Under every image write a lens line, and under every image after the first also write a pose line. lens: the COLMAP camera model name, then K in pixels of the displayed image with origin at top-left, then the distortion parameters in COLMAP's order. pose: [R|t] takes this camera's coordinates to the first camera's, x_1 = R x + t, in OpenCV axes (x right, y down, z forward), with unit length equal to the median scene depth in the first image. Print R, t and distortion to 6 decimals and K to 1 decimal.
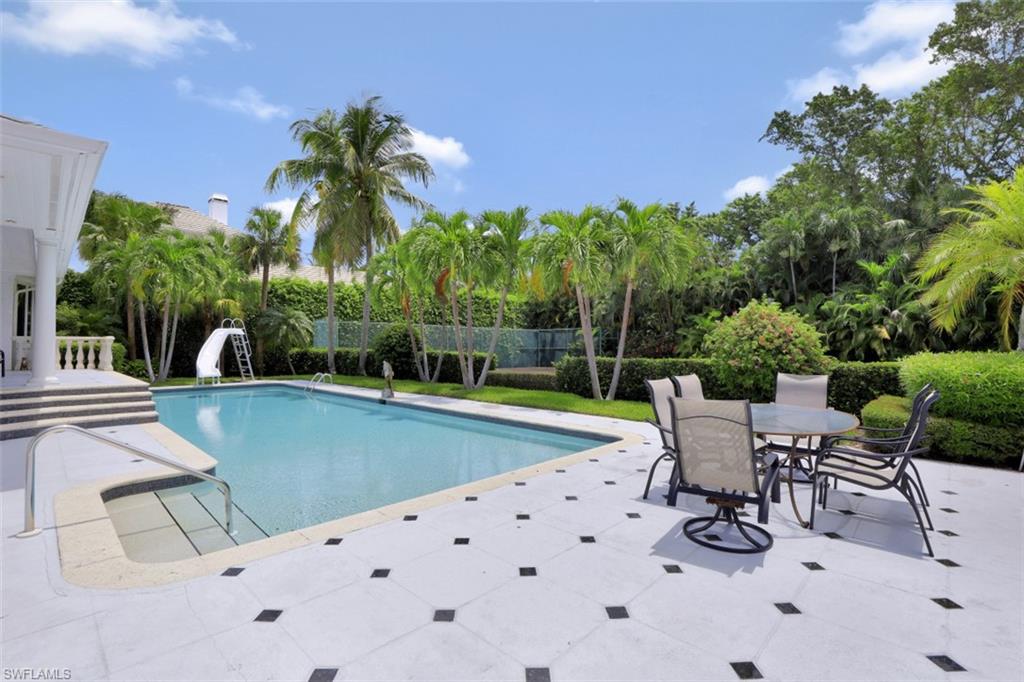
lens RADIAL K [[468.8, 0, 526.6], [0, 468.8, 331.1], [0, 0, 1]] dist [-0.021798, 0.000295]
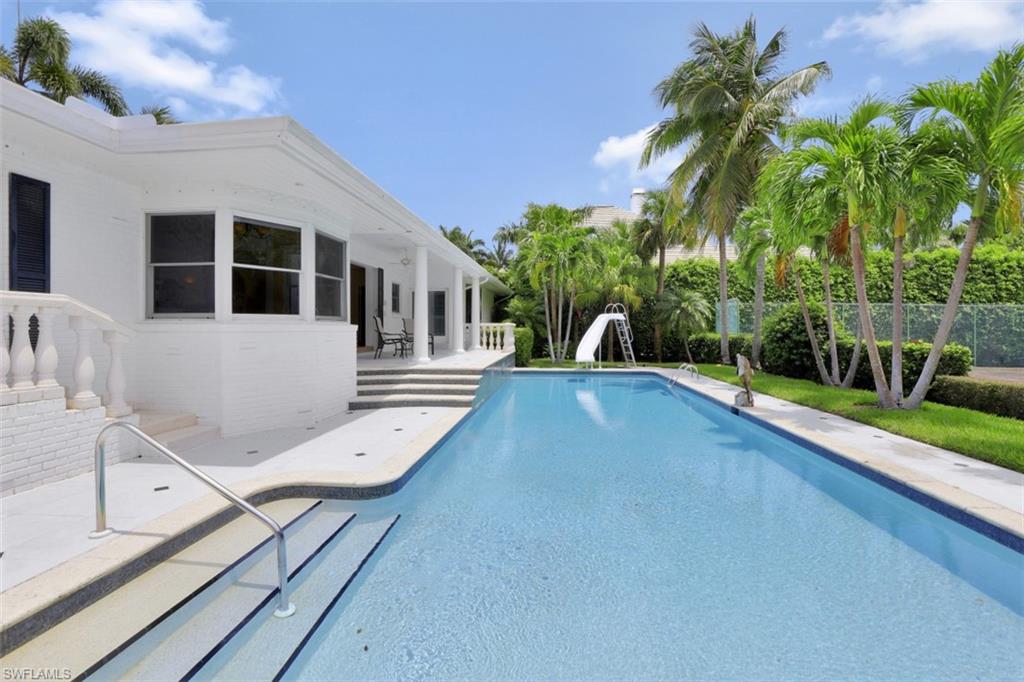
lens RADIAL K [[468.8, 0, 526.6], [0, 468.8, 331.1], [0, 0, 1]] dist [-0.021798, 0.000295]
pose [[0.622068, 0.004784, -0.782949, 0.037680], [0.020449, 0.999541, 0.022355, 0.005257], [0.782696, -0.029917, 0.621685, 0.226398]]
